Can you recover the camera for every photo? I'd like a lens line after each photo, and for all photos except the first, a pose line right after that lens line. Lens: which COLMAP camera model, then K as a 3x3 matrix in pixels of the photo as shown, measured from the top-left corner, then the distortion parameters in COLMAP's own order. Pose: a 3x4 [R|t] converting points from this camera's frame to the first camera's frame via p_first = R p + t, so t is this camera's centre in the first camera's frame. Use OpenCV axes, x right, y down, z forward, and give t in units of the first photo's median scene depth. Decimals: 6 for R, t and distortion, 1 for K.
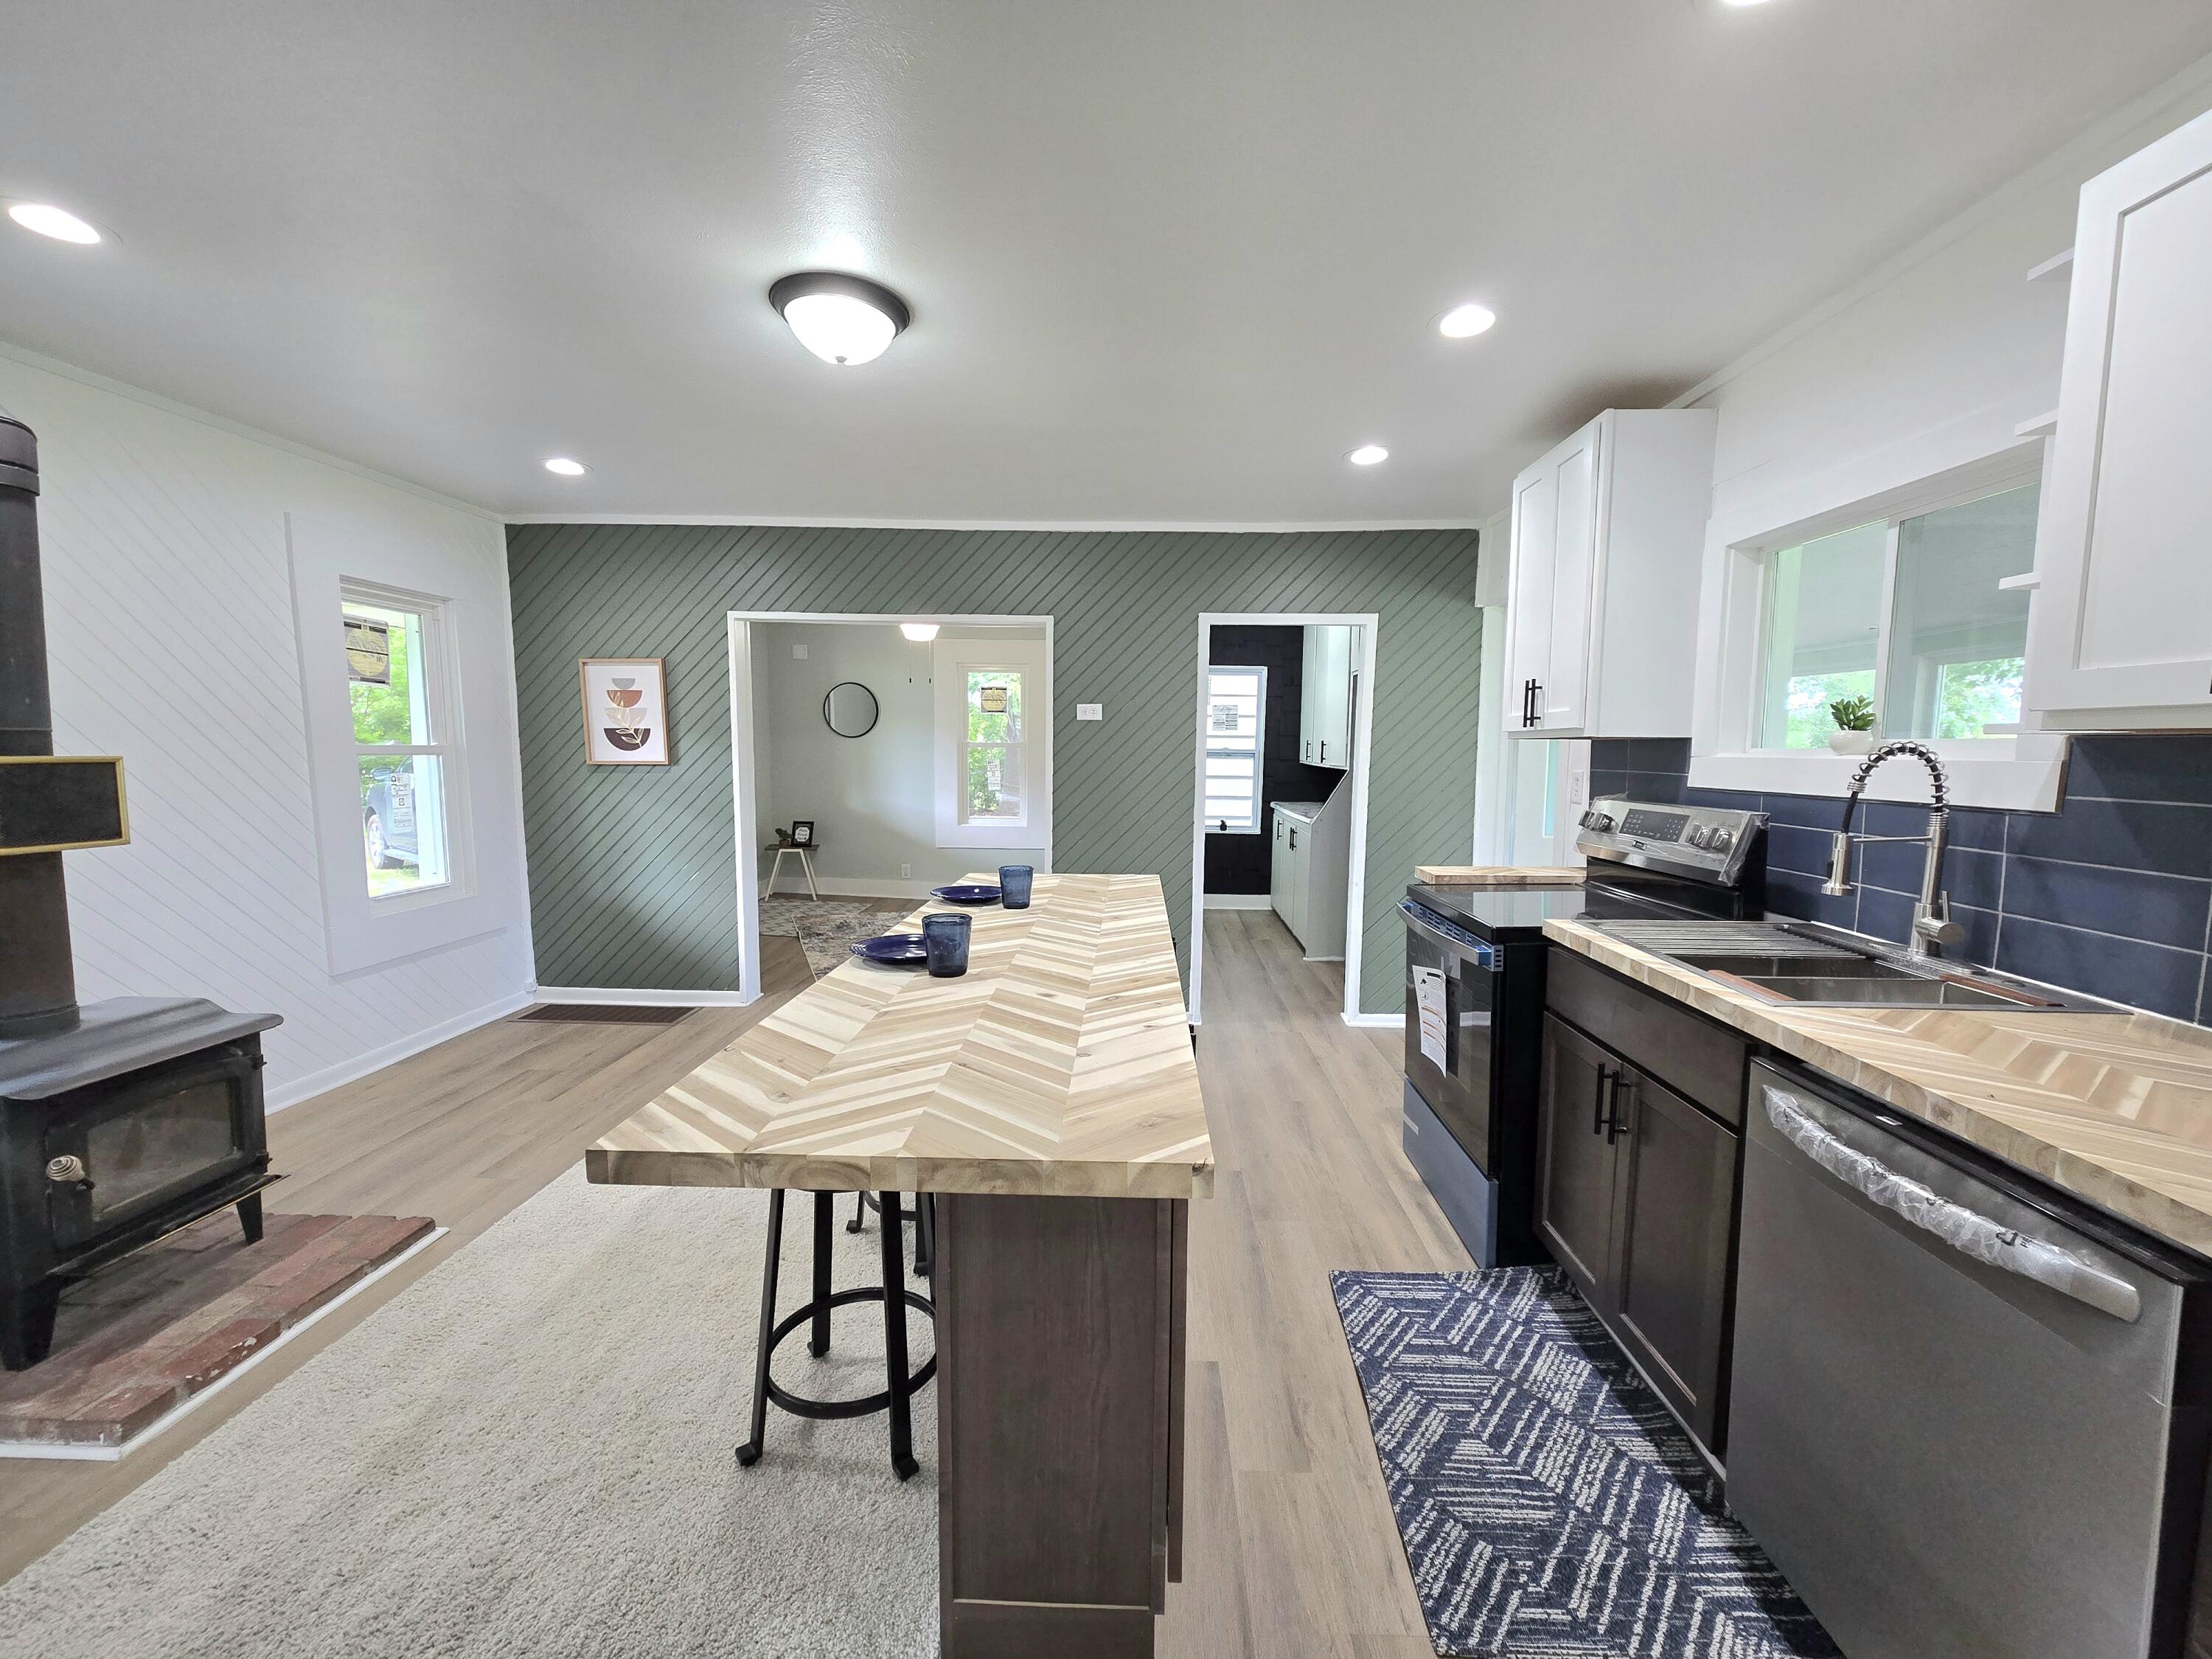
lens RADIAL K [[919.7, 0, 1109.1], [0, 919.7, 825.4], [0, 0, 1]] dist [0.003074, 0.000891]
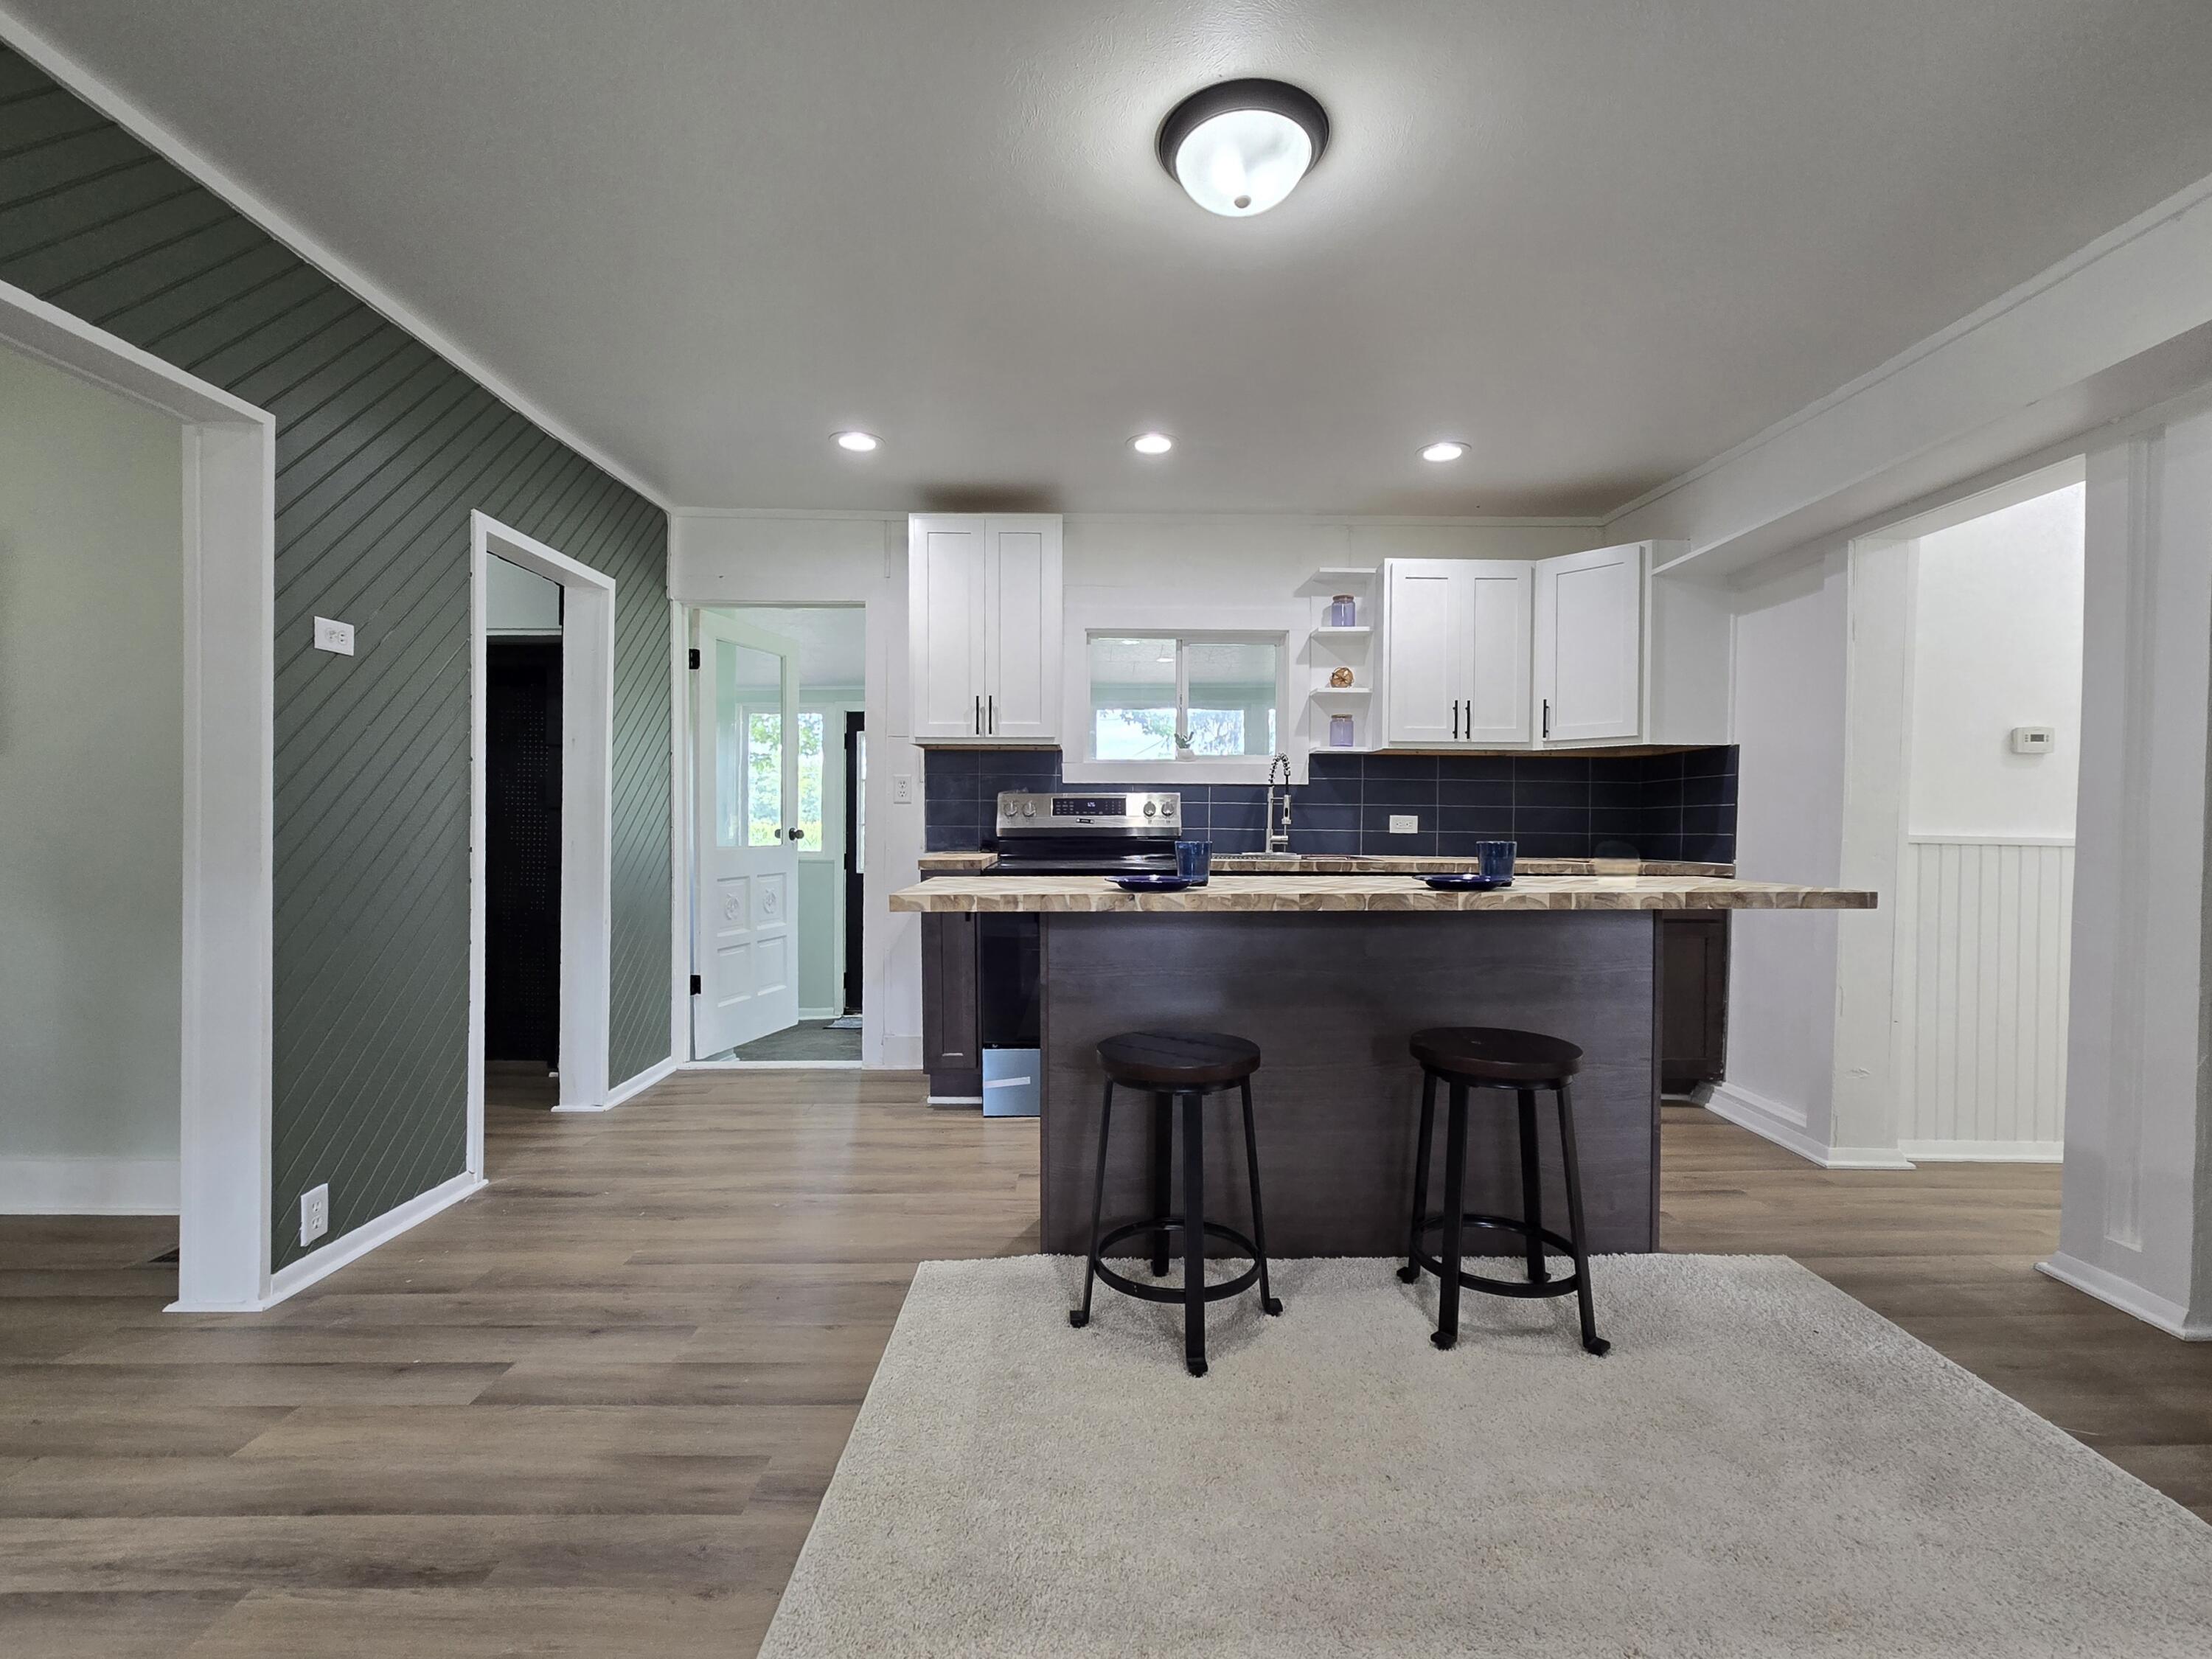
lens RADIAL K [[990.3, 0, 1112.2], [0, 990.3, 835.9], [0, 0, 1]] dist [0.002206, 0.000498]
pose [[-0.056220, -0.021678, 0.998183, -0.864004], [0.078177, 0.996599, 0.026047, 0.005908], [-0.995353, 0.079500, -0.054334, 0.910029]]
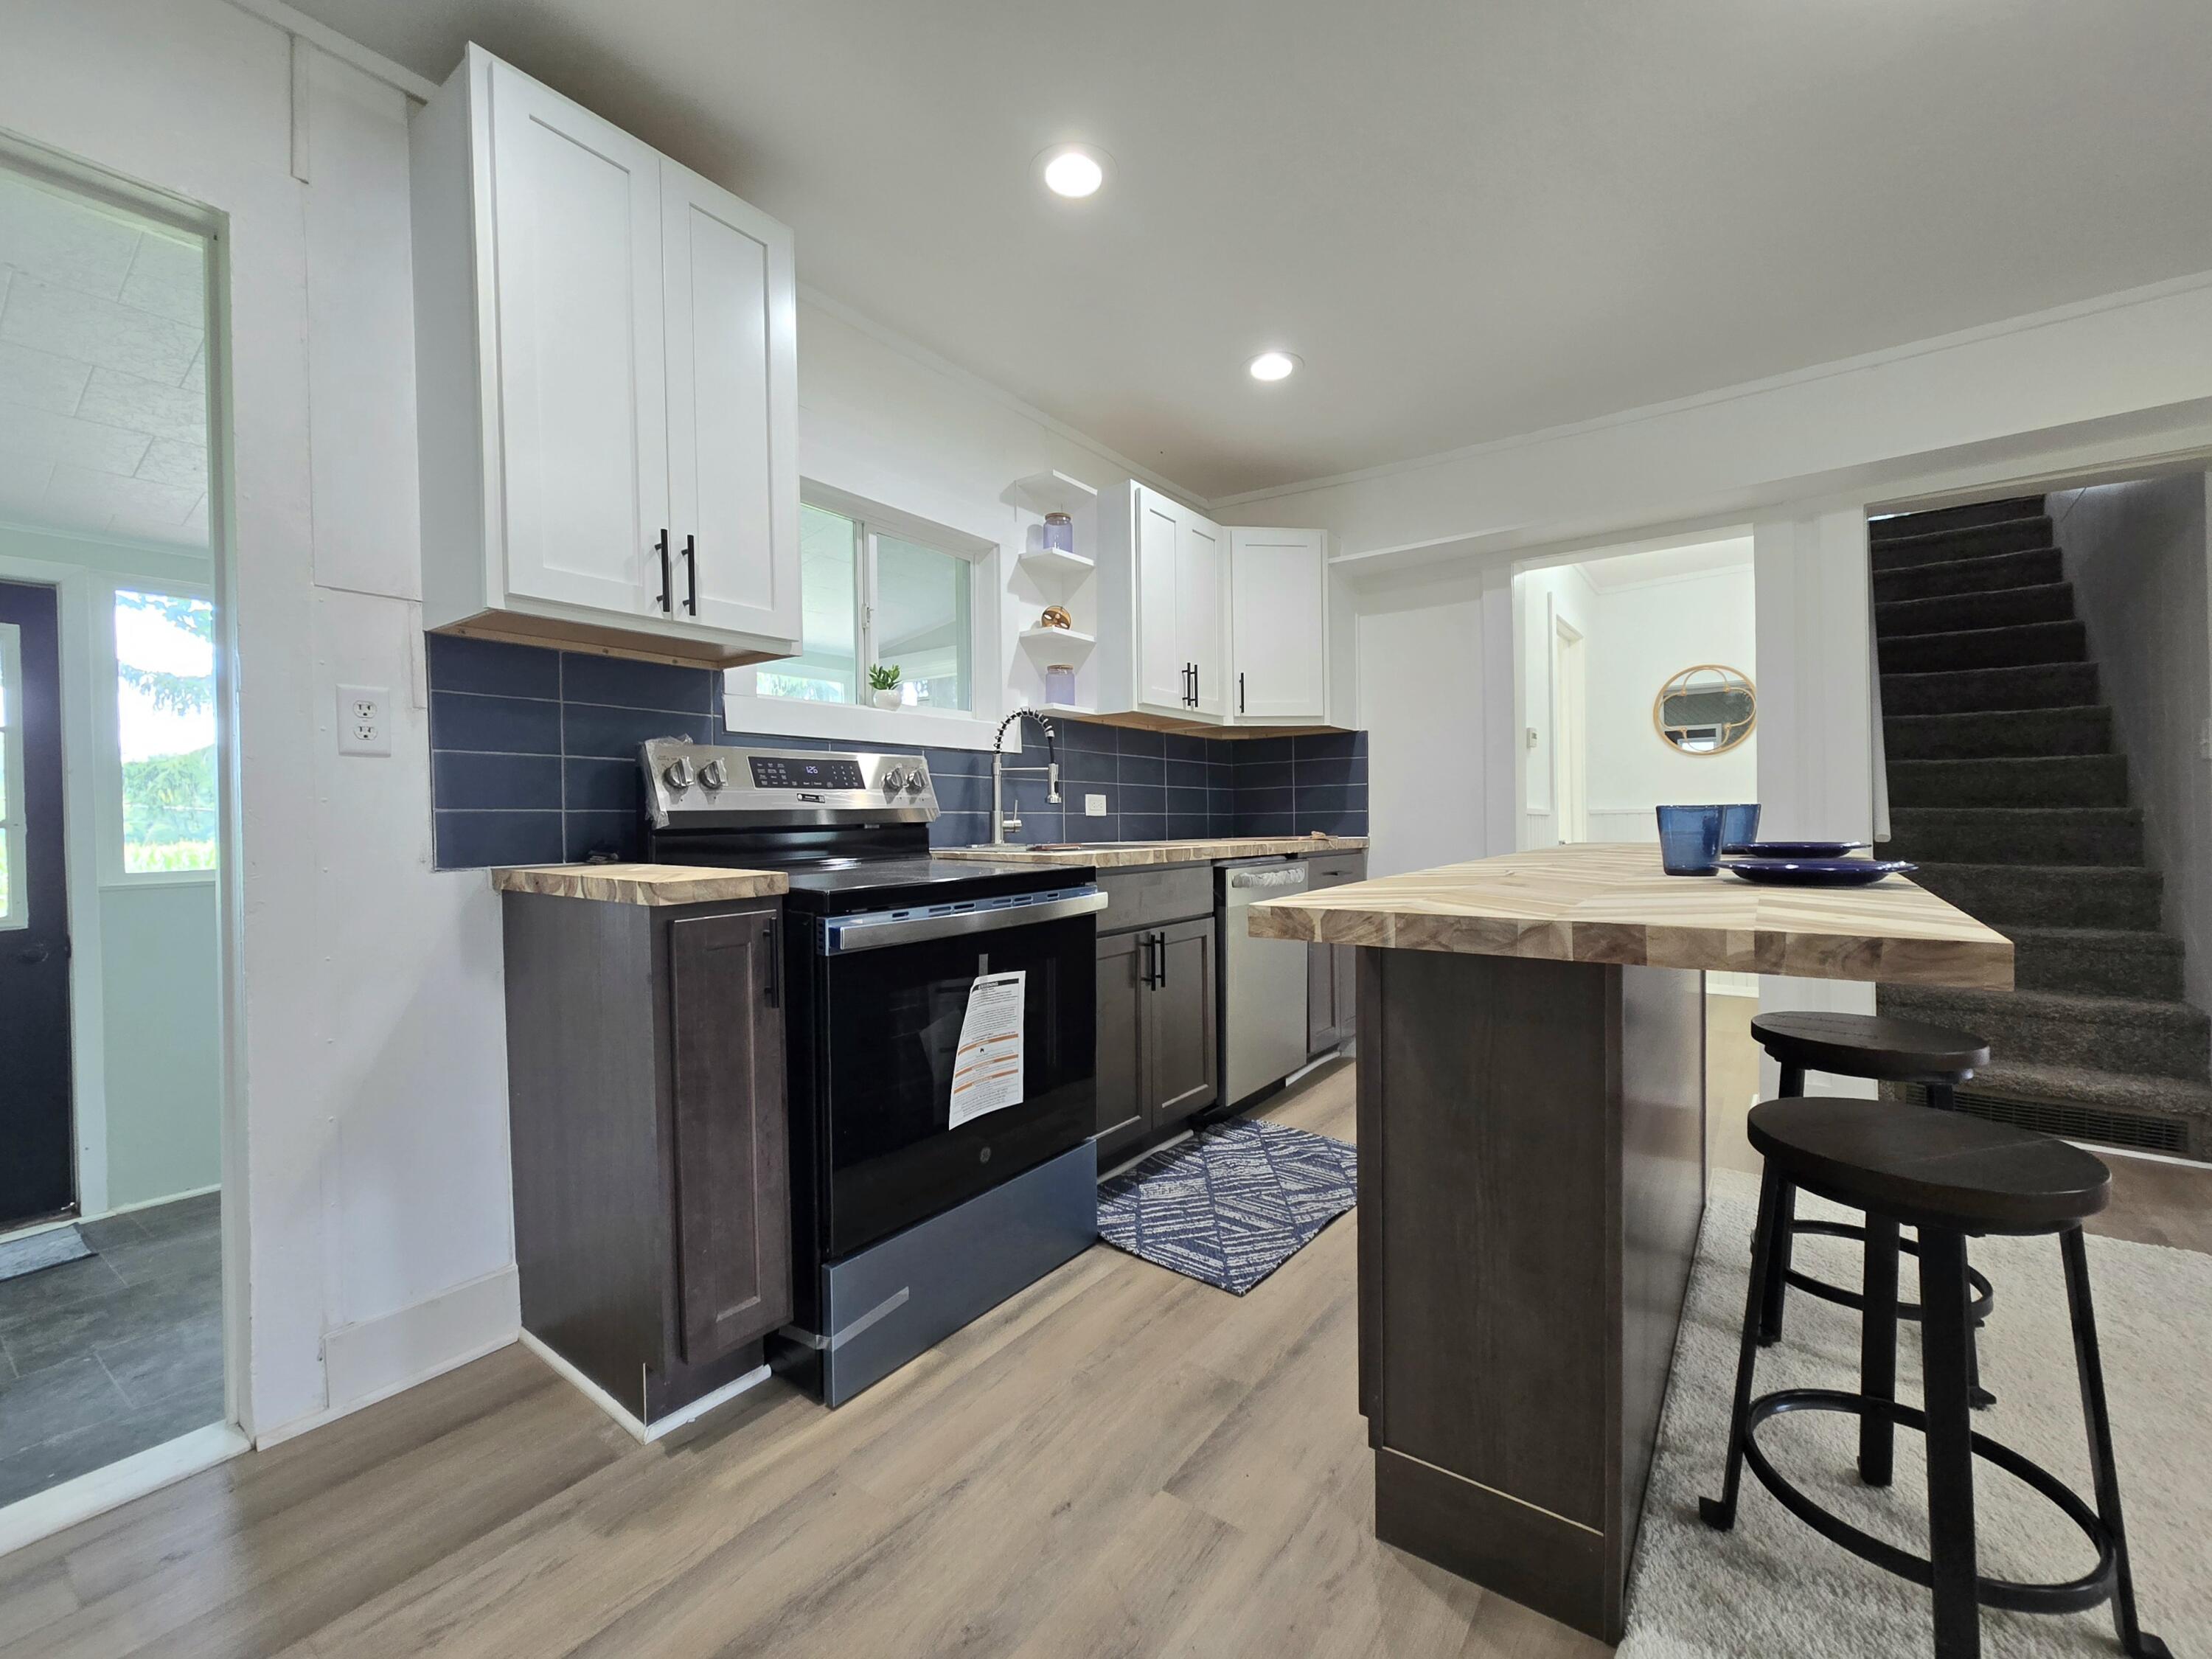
lens RADIAL K [[925.8, 0, 1111.4], [0, 925.8, 841.0], [0, 0, 1]] dist [0.001205, 0.000593]
pose [[-0.829939, -0.009243, 0.557778, -0.098919], [0.054490, 0.993738, 0.097547, -0.006755], [-0.555187, 0.111351, -0.824238, 1.341919]]
